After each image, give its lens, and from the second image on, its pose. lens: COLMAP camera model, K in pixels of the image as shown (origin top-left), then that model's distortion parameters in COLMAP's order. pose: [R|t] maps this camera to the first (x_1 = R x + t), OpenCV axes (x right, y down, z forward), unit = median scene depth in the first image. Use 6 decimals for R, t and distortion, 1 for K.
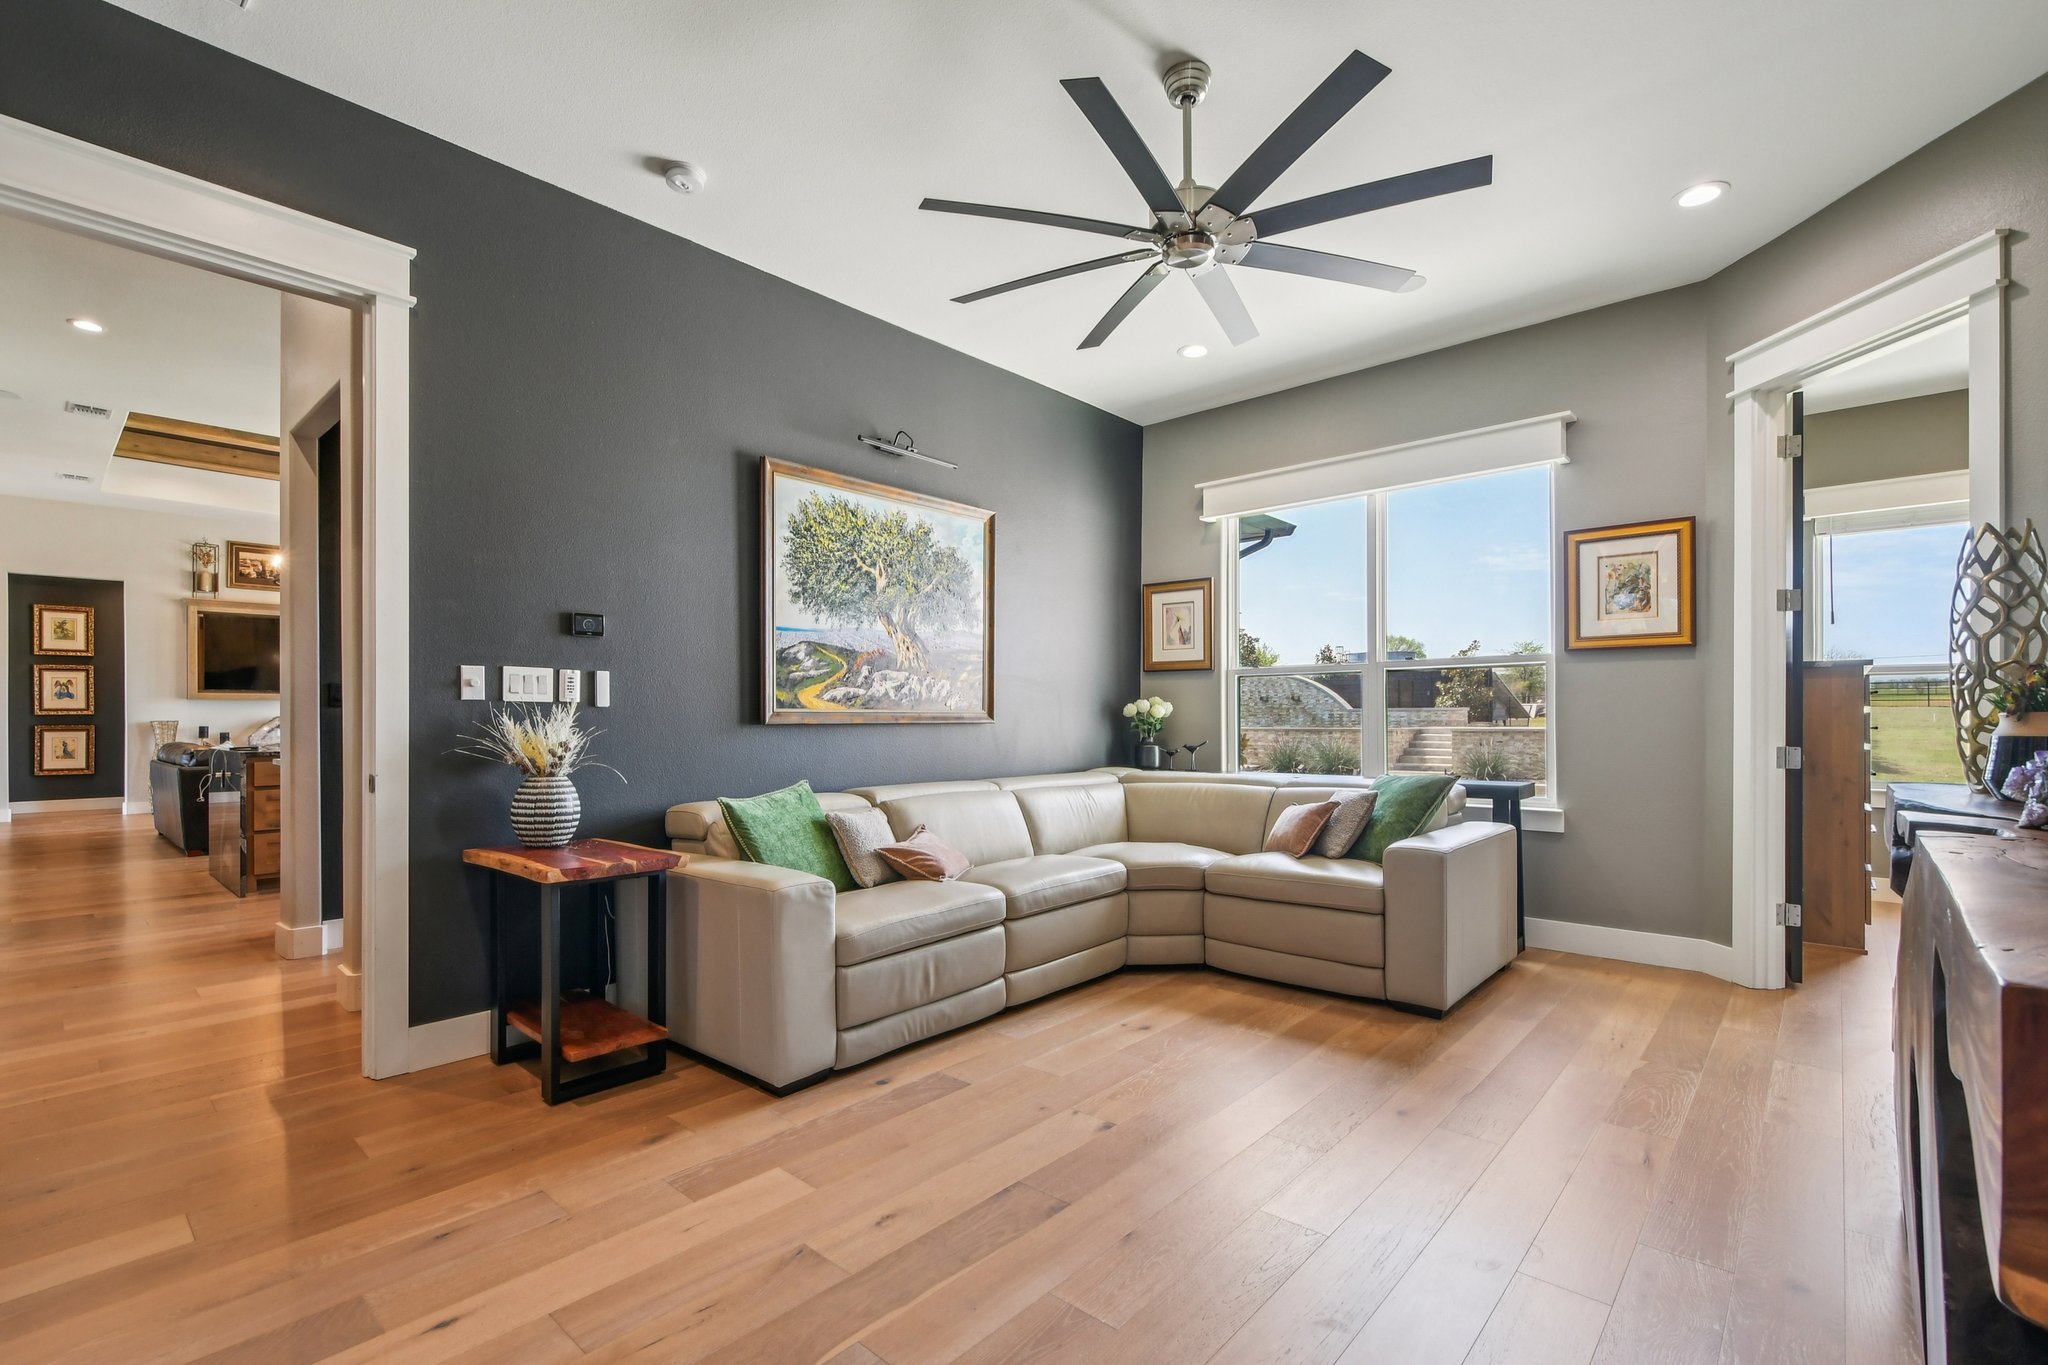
lens RADIAL K [[905.8, 0, 986.3], [0, 905.8, 717.7], [0, 0, 1]] dist [0.001229, -0.004127]
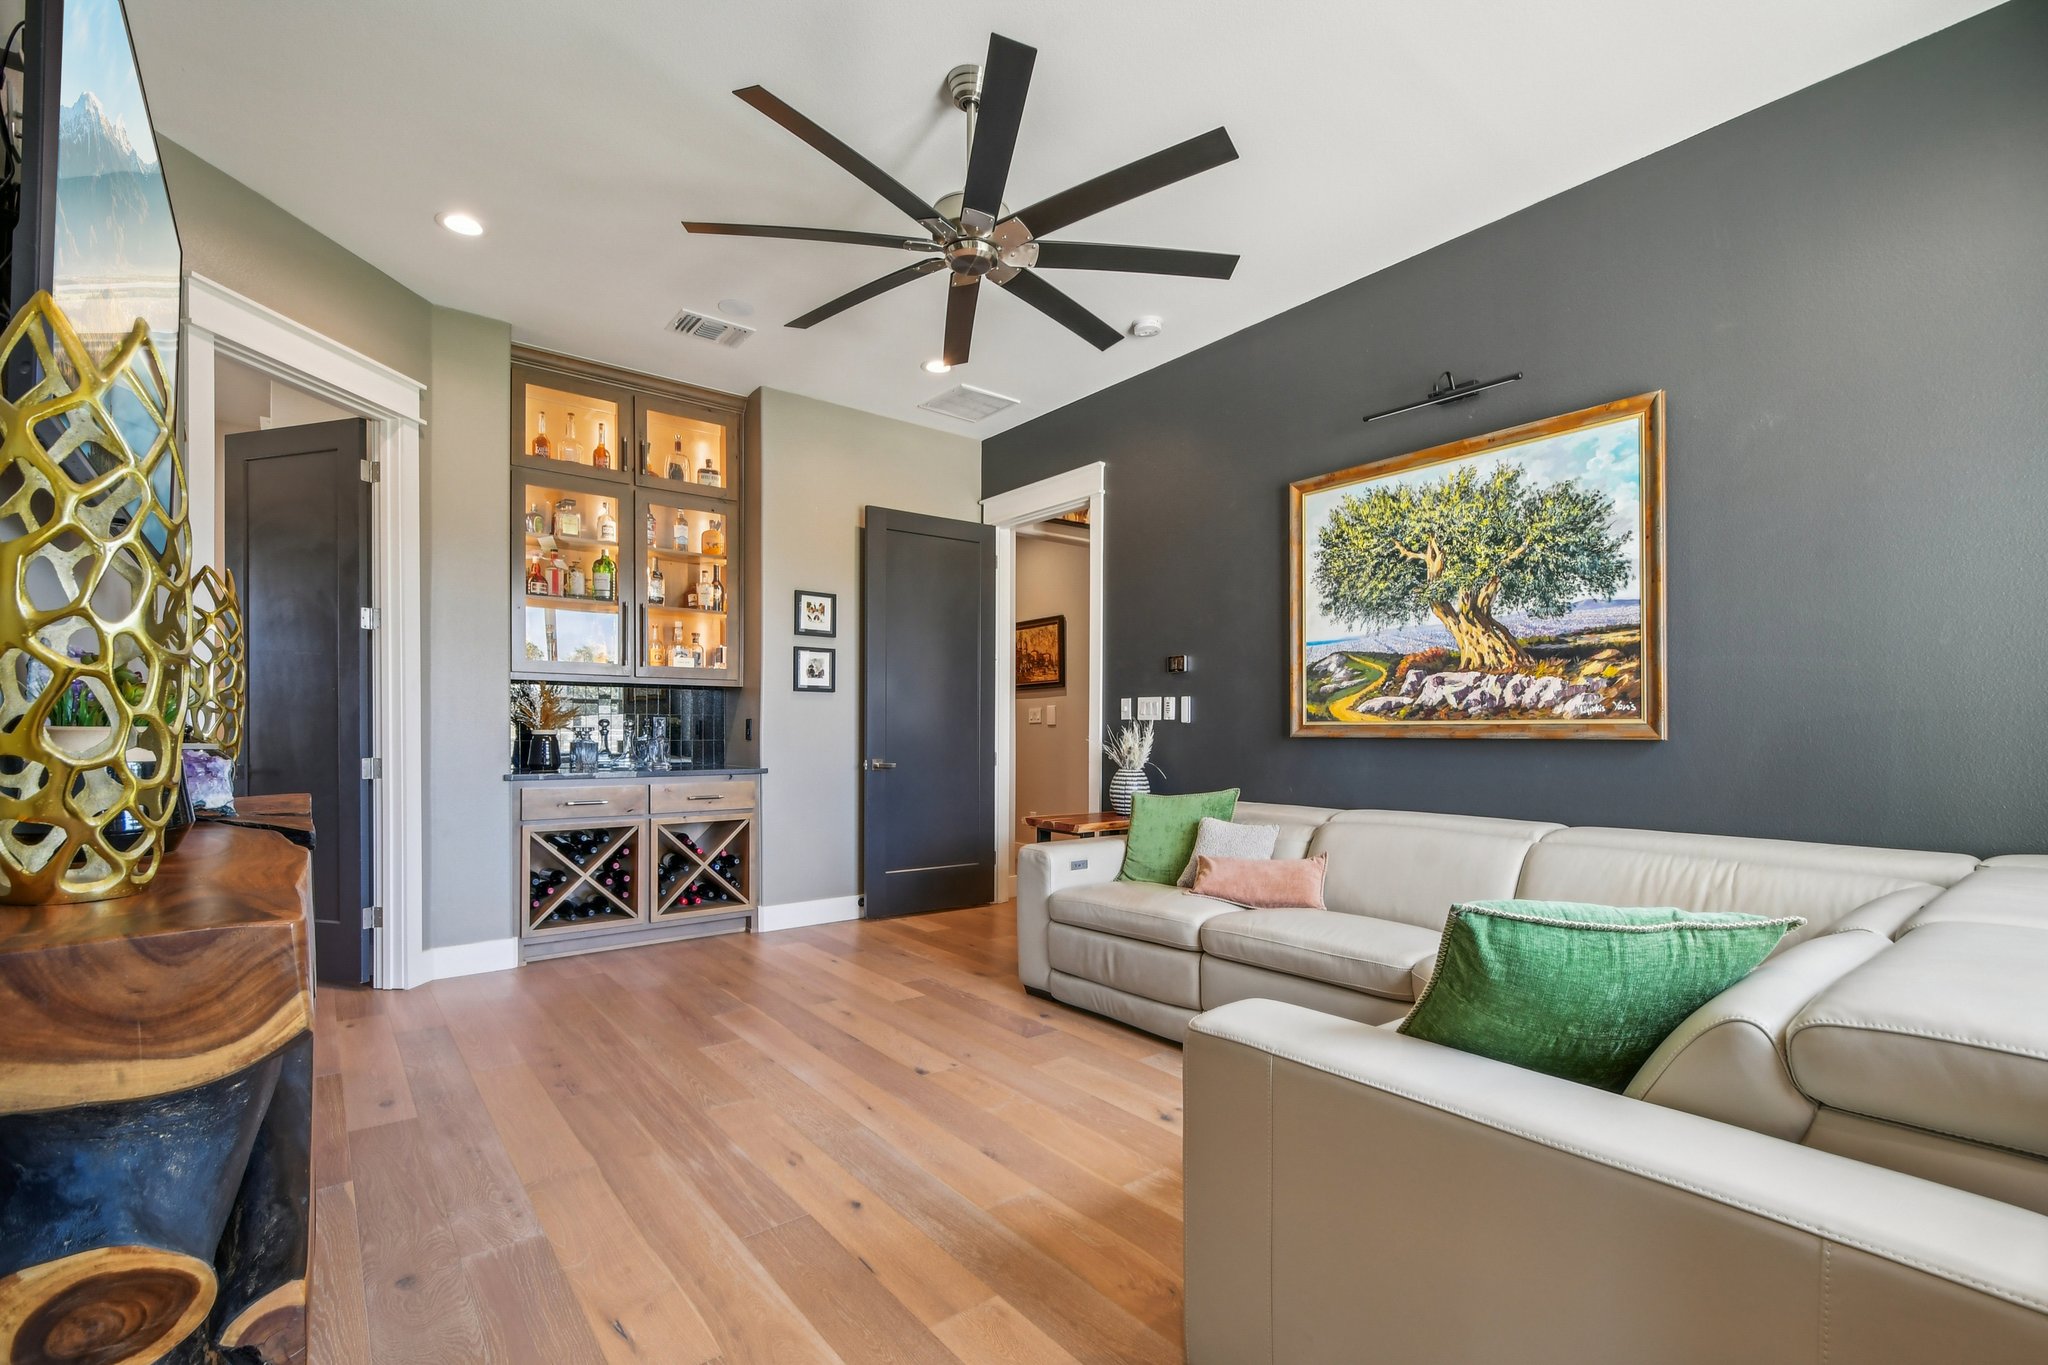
lens RADIAL K [[905.8, 0, 1042.8], [0, 905.8, 724.3], [0, 0, 1]] dist [0.001229, -0.004127]
pose [[-0.137076, -0.002395, -0.990558, 0.793030], [0.003616, 0.999989, -0.002918, -0.005033], [0.990554, -0.003982, -0.137066, 0.803870]]
